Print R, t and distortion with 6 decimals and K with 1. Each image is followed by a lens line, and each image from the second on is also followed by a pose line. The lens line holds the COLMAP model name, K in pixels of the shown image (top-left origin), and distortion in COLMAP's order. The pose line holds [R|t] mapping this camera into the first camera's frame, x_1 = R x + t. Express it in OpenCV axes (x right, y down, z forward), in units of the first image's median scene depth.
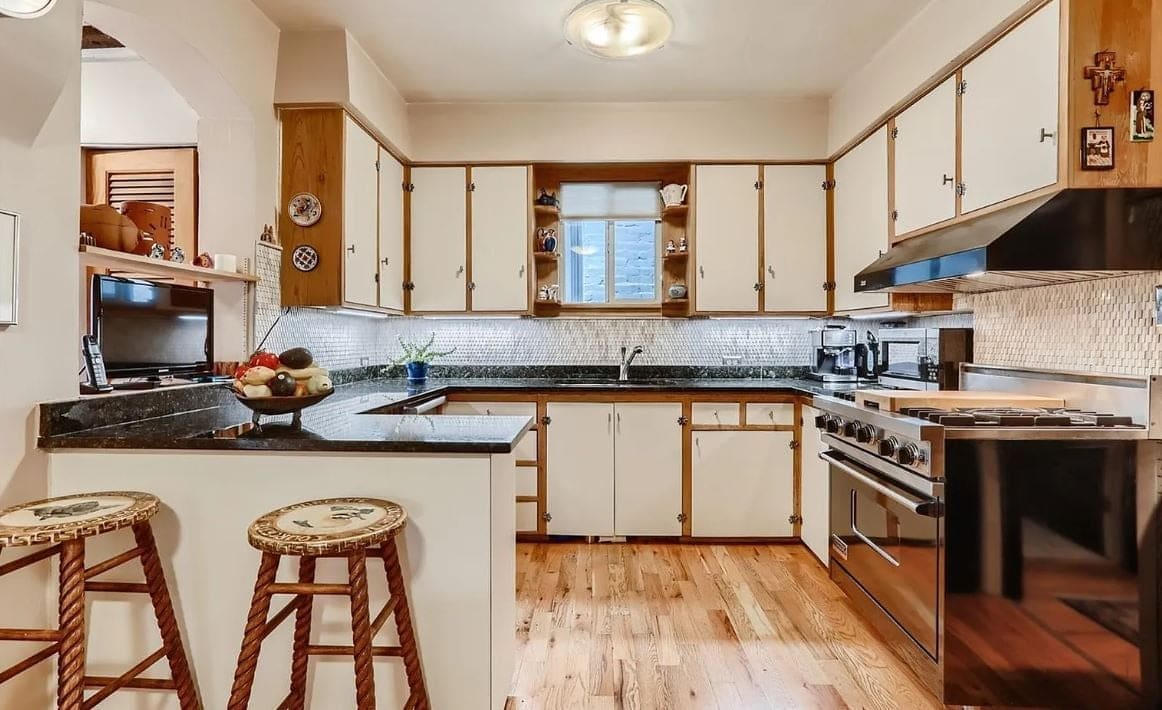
lens RADIAL K [[579.2, 0, 585.4], [0, 579.2, 339.6], [0, 0, 1]] dist [-0.017488, 0.011505]
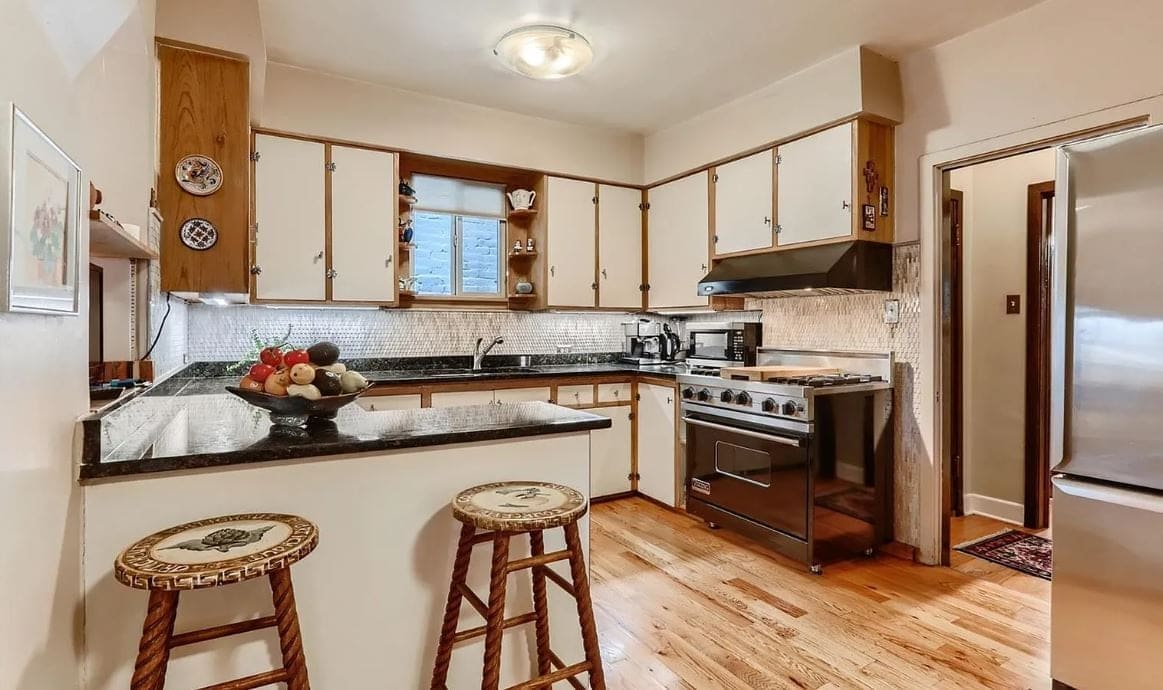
lens RADIAL K [[579.2, 0, 585.7], [0, 579.2, 331.3], [0, 0, 1]] dist [-0.019033, 0.004076]
pose [[0.847068, -0.002886, 0.531477, -0.359802], [0.001024, 0.999992, 0.003798, -0.003428], [-0.531484, -0.002673, 0.847064, 0.006376]]
